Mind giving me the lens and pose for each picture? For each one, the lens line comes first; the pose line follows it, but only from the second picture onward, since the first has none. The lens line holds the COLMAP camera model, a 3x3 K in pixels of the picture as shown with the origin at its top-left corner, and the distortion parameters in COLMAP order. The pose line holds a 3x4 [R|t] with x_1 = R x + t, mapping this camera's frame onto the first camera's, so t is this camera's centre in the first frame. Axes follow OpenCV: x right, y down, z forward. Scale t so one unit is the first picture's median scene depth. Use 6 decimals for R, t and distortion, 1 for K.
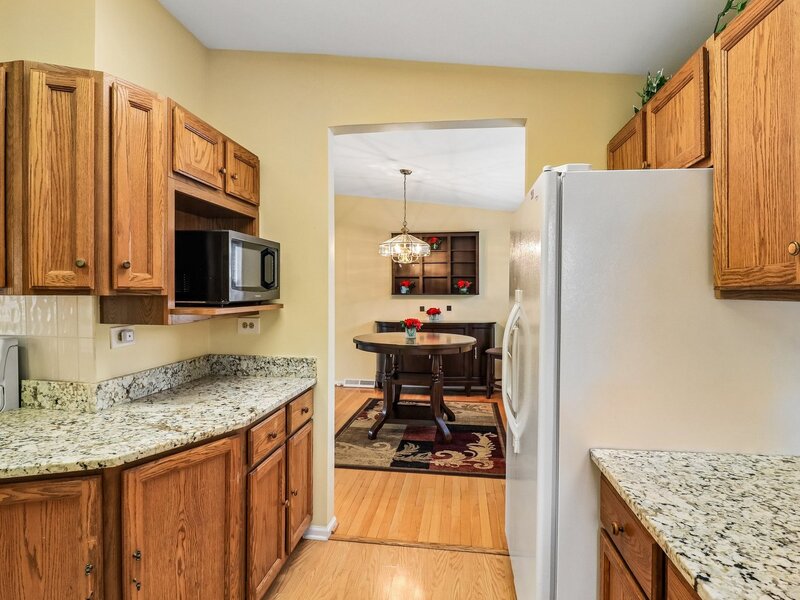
lens RADIAL K [[433.1, 0, 400.0], [0, 433.1, 300.0], [0, 0, 1]] dist [0.014992, -0.021783]
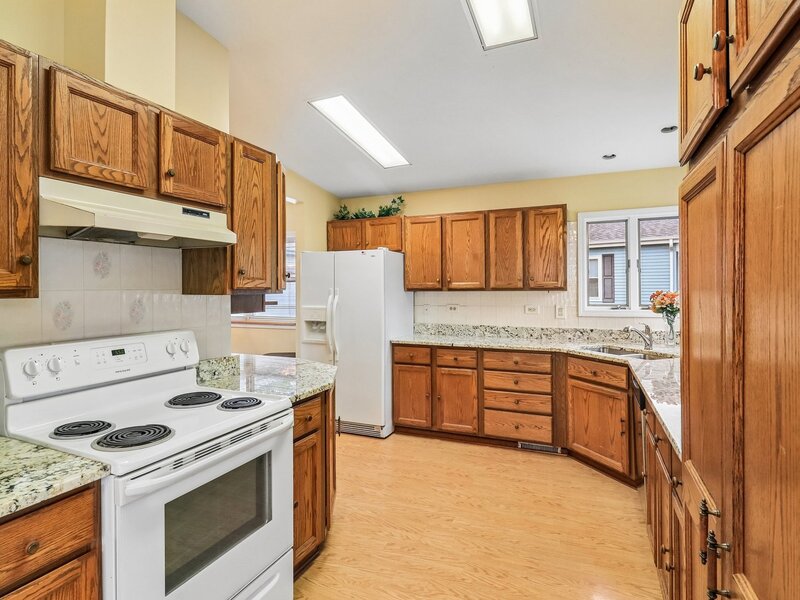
lens RADIAL K [[425.8, 0, 397.6], [0, 425.8, 291.1], [0, 0, 1]] dist [0.011281, -0.019457]
pose [[0.276137, -0.009697, 0.961069, -1.883579], [0.025604, 0.999668, 0.002729, -0.011735], [-0.960777, 0.023854, 0.276294, 0.076469]]
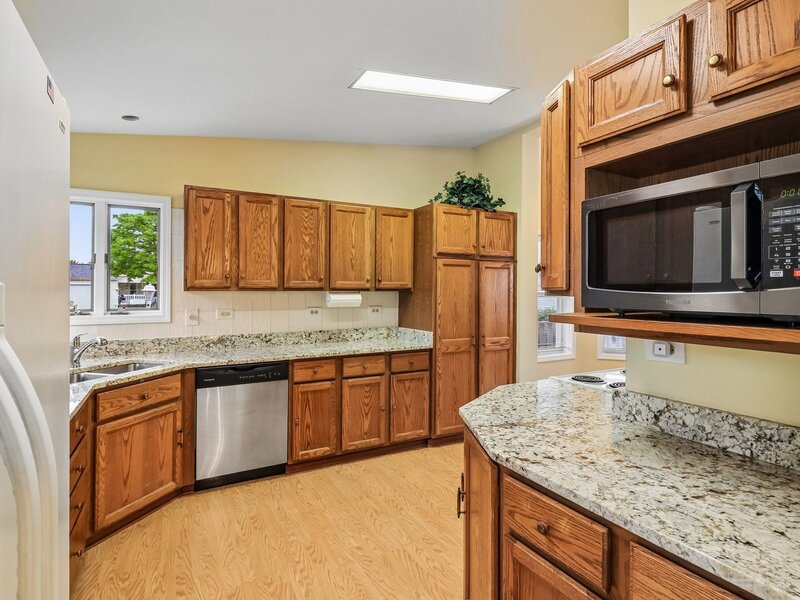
lens RADIAL K [[425.8, 0, 397.6], [0, 425.8, 291.1], [0, 0, 1]] dist [0.011281, -0.019457]
pose [[-0.806668, -0.004513, -0.590988, 0.238684], [-0.017754, 0.999705, 0.016600, -0.028884], [0.590739, 0.023883, -0.806509, 1.429744]]
